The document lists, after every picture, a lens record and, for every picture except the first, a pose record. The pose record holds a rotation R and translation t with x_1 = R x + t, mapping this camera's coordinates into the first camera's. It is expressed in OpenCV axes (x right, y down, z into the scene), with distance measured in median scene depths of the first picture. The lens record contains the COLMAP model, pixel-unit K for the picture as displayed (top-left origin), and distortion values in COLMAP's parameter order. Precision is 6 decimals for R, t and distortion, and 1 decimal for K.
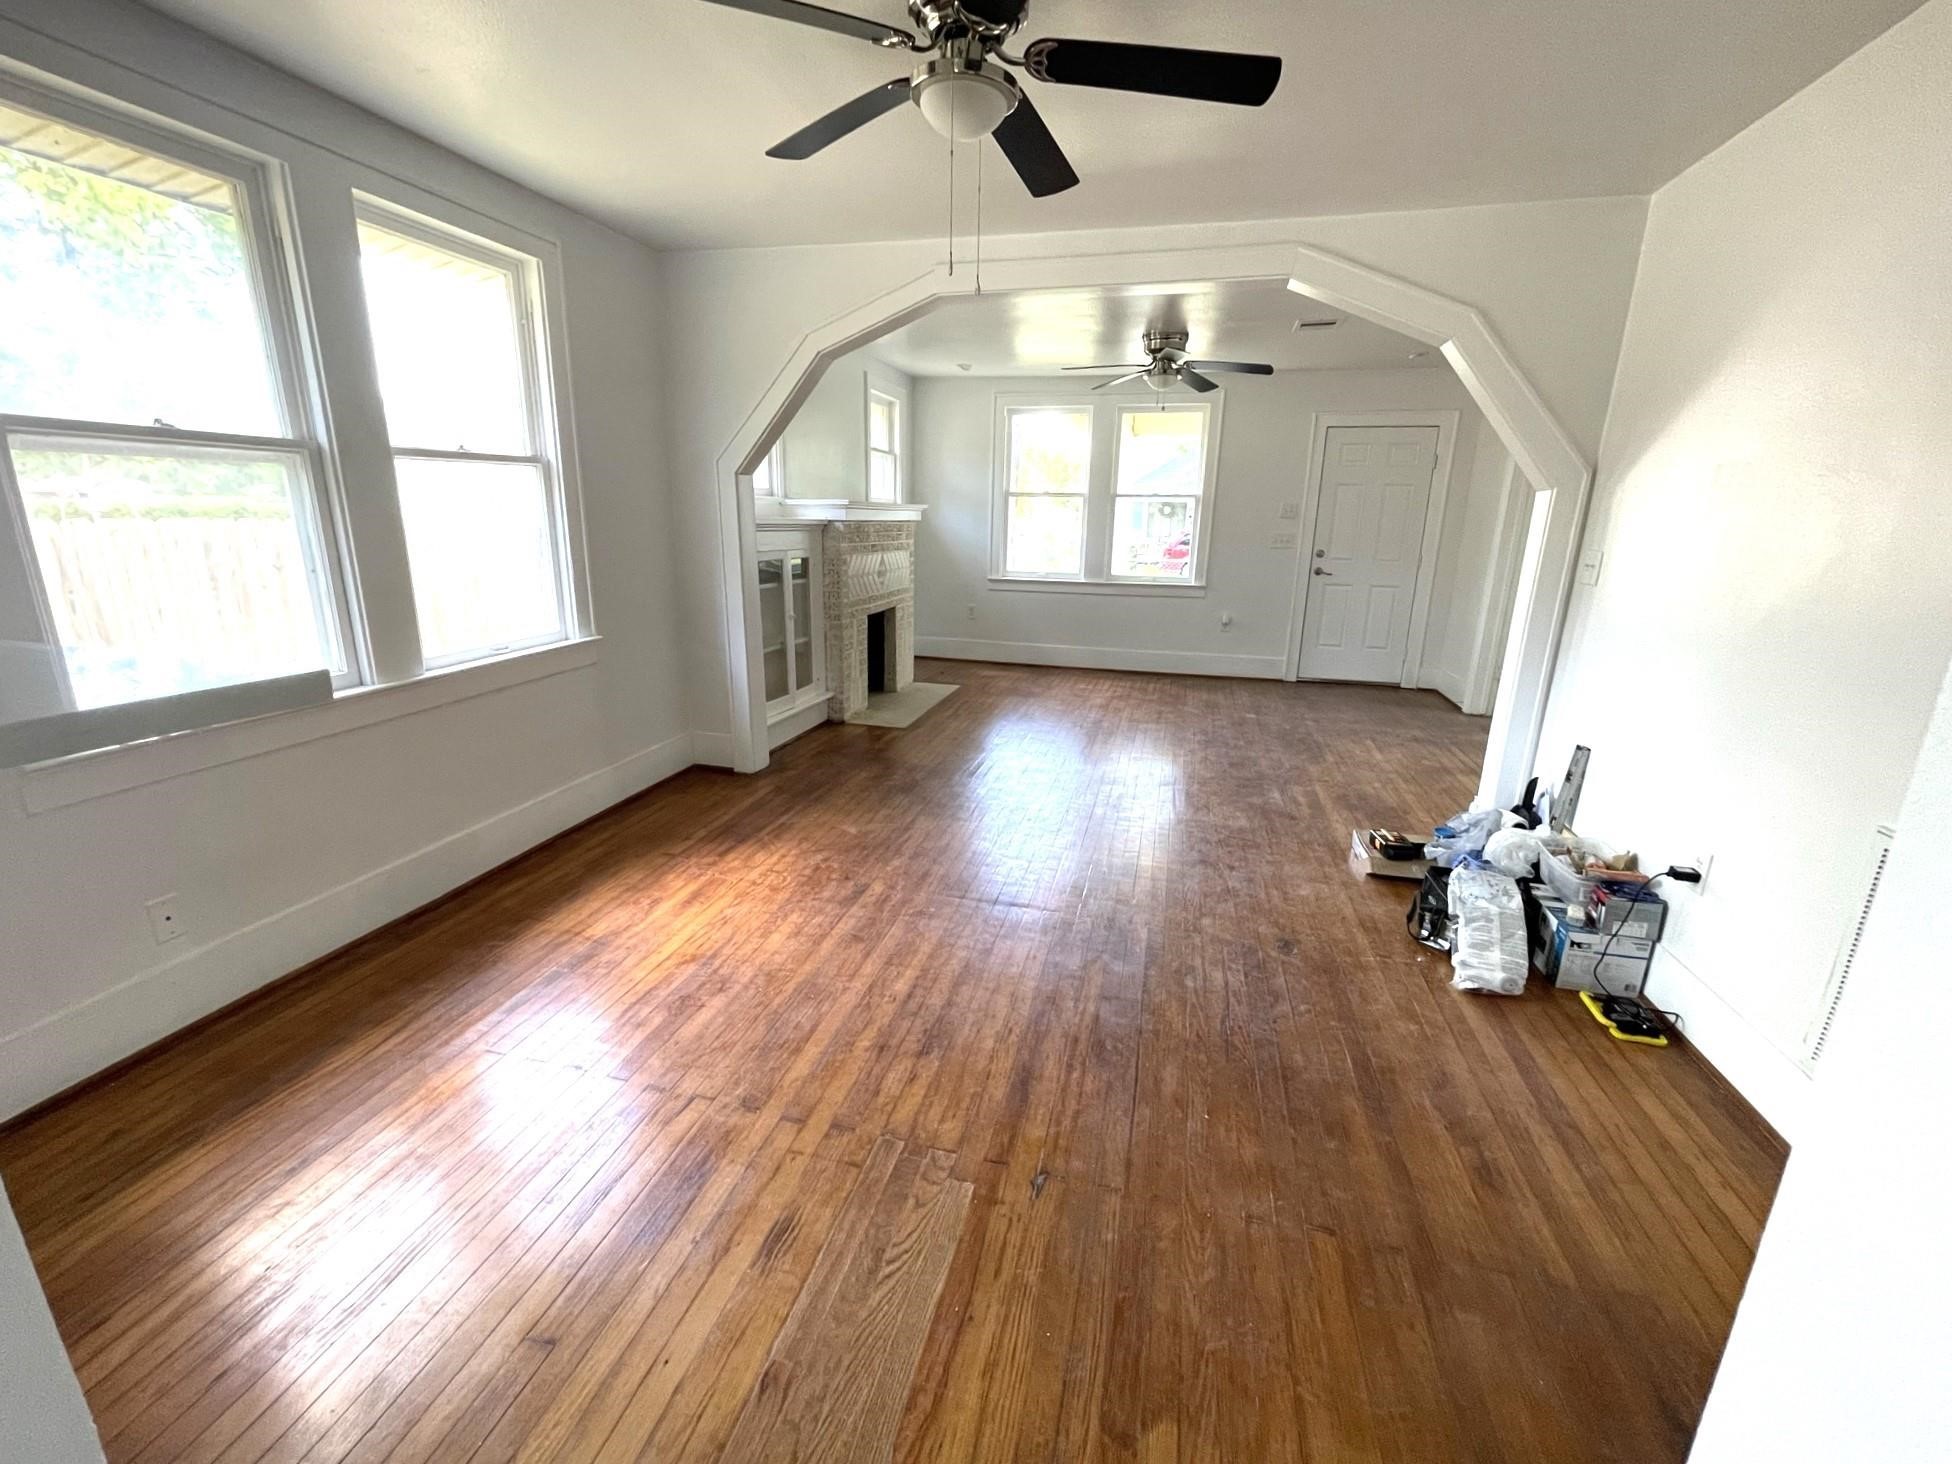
lens RADIAL K [[796.1, 0, 986.9], [0, 796.1, 735.1], [0, 0, 1]] dist [0.001422, -0.000067]
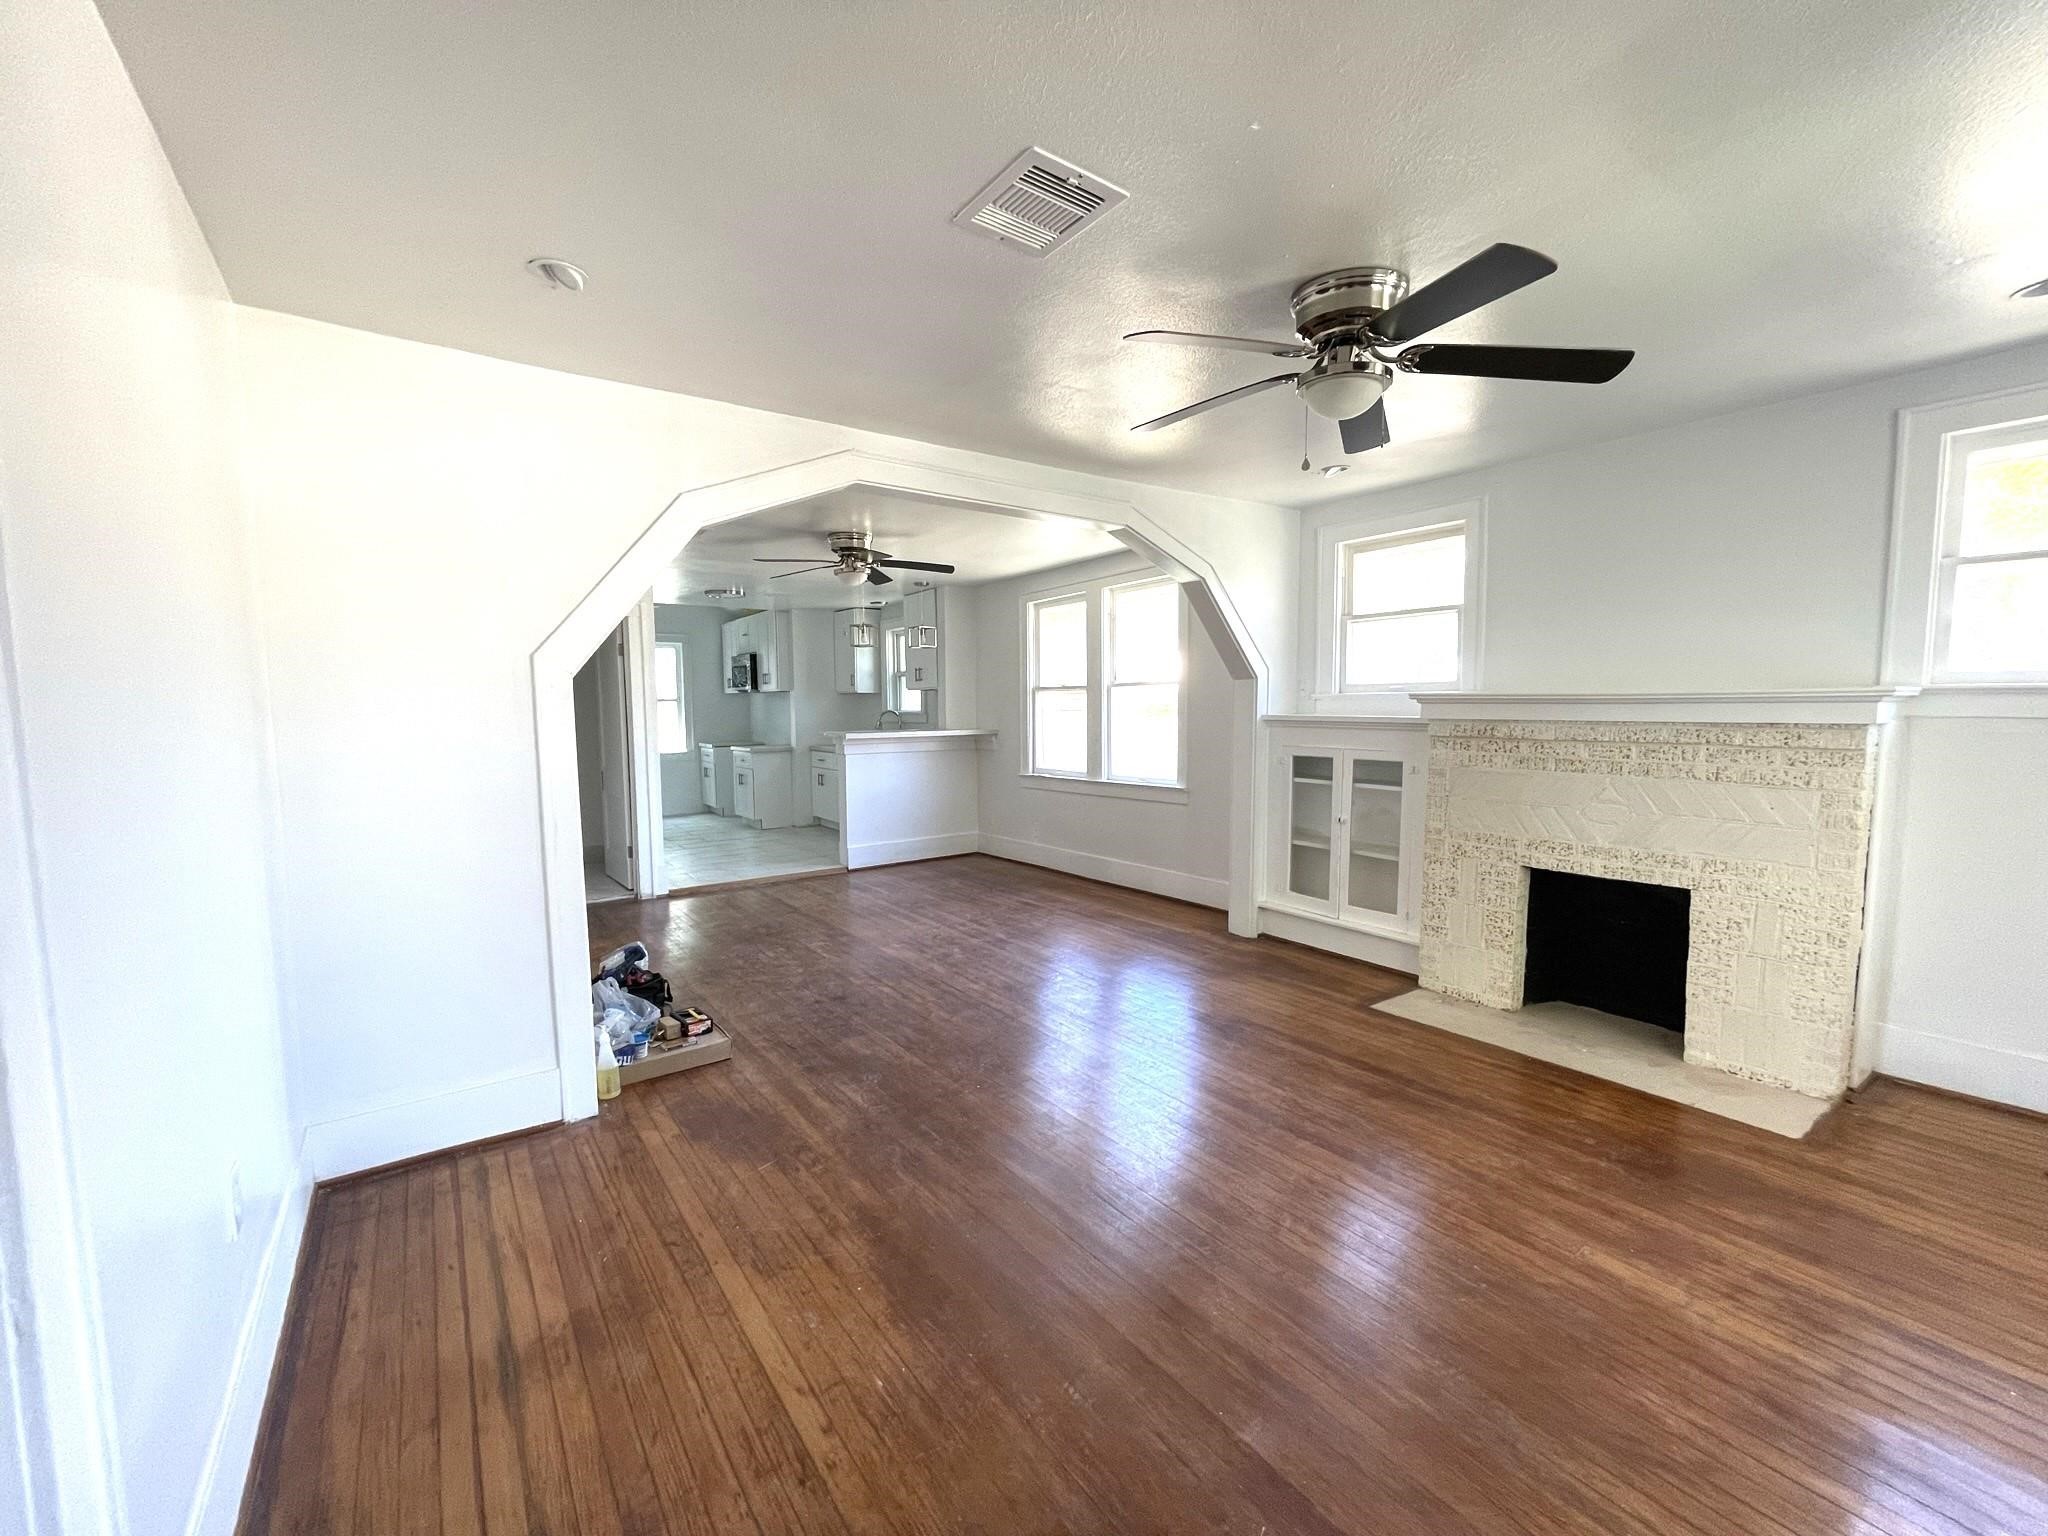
lens RADIAL K [[835.2, 0, 1013.4], [0, 835.2, 762.2], [0, 0, 1]] dist [0.001422, -0.000067]
pose [[-0.647669, 0.040476, -0.760846, 0.806989], [-0.210173, 0.950354, 0.229467, -0.394403], [0.732361, 0.308528, -0.607008, 1.432320]]
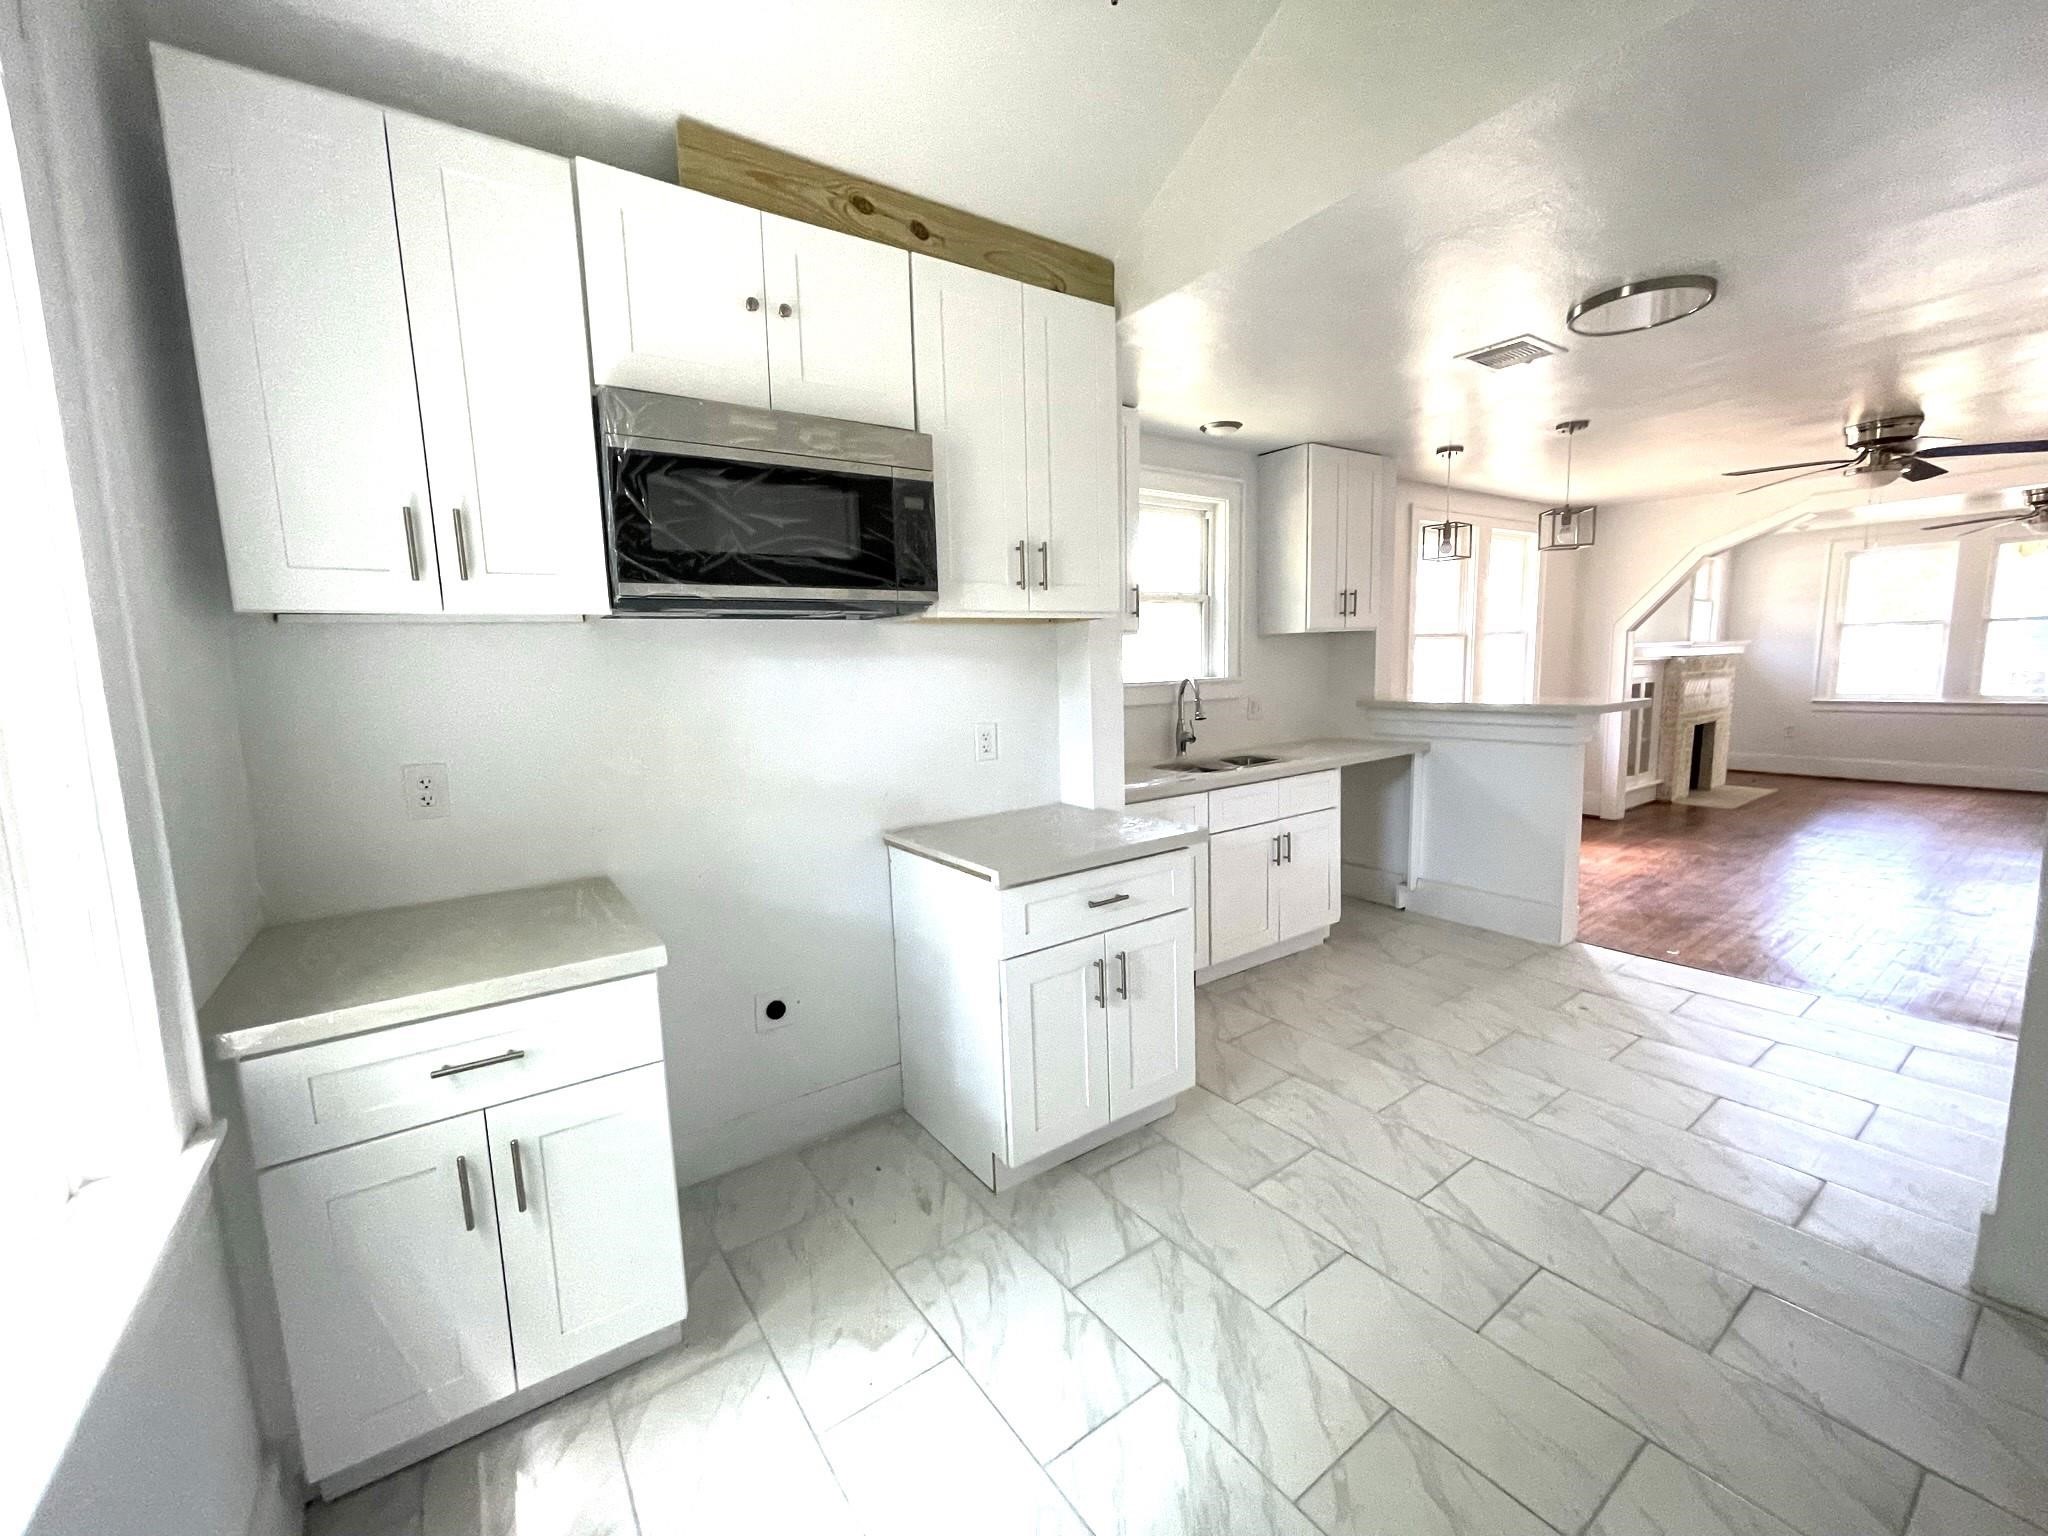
lens RADIAL K [[835.2, 0, 1006.2], [0, 835.2, 773.6], [0, 0, 1]] dist [0.001422, -0.000067]
pose [[0.754486, 0.045154, -0.654761, -0.125932], [-0.133562, 0.987318, -0.085816, 0.245349], [0.642582, 0.152198, 0.750948, -0.932739]]
